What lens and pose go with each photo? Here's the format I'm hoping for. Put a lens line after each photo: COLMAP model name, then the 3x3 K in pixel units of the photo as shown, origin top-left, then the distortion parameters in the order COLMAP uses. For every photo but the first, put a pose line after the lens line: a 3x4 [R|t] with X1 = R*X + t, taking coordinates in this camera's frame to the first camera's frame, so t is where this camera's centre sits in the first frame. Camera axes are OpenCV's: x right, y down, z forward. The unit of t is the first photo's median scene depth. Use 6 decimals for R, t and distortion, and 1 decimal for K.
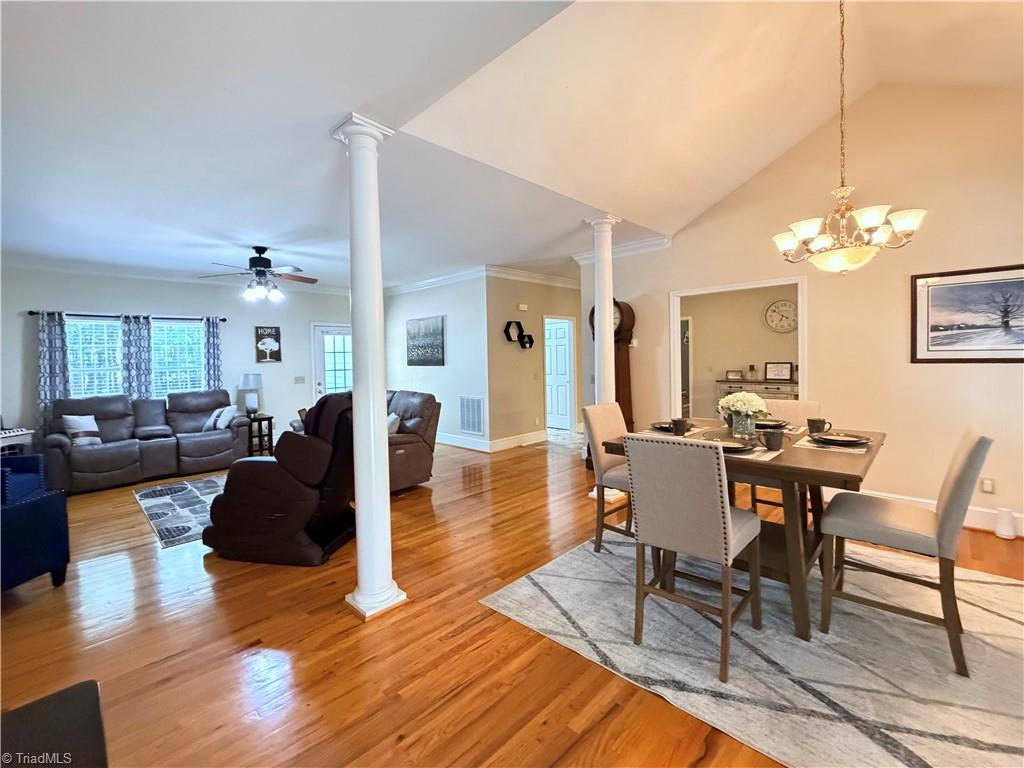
lens RADIAL K [[438.6, 0, 501.5], [0, 438.6, 366.3], [0, 0, 1]] dist [0.001610, 0.000599]
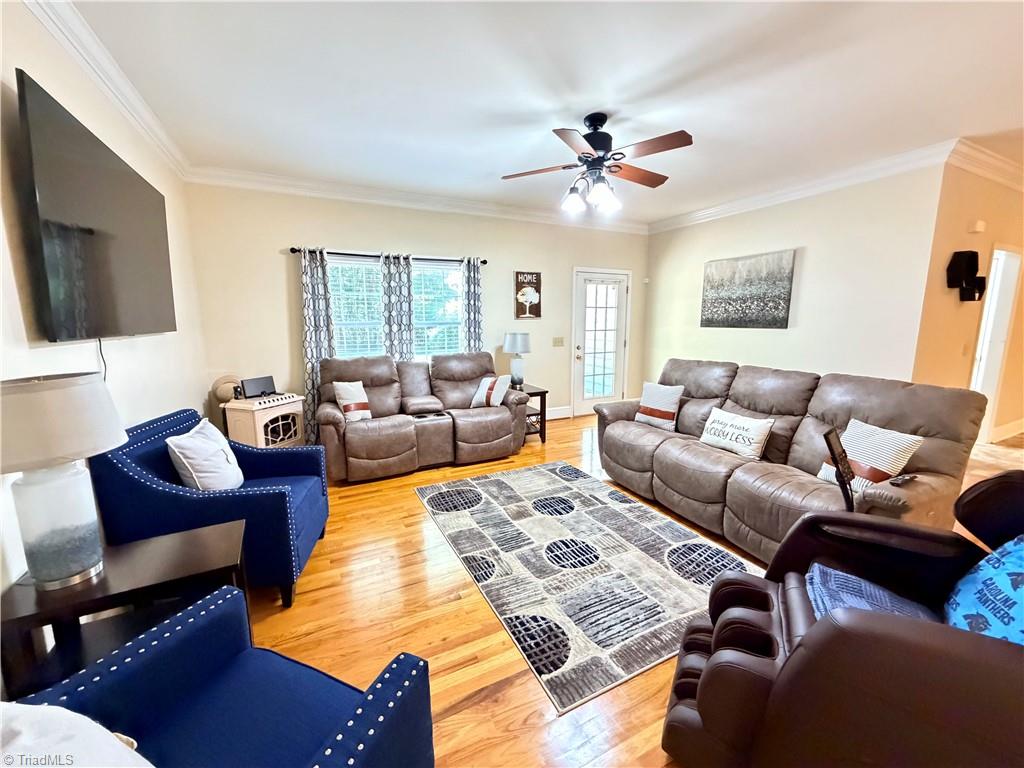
lens RADIAL K [[405.8, 0, 512.0], [0, 405.8, 384.0], [0, 0, 1]] dist [0.002782, 0.000184]
pose [[0.949948, 0.067119, -0.305114, -0.398558], [-0.023743, 0.989335, 0.143712, 0.003755], [0.311505, -0.129275, 0.941410, 0.351355]]
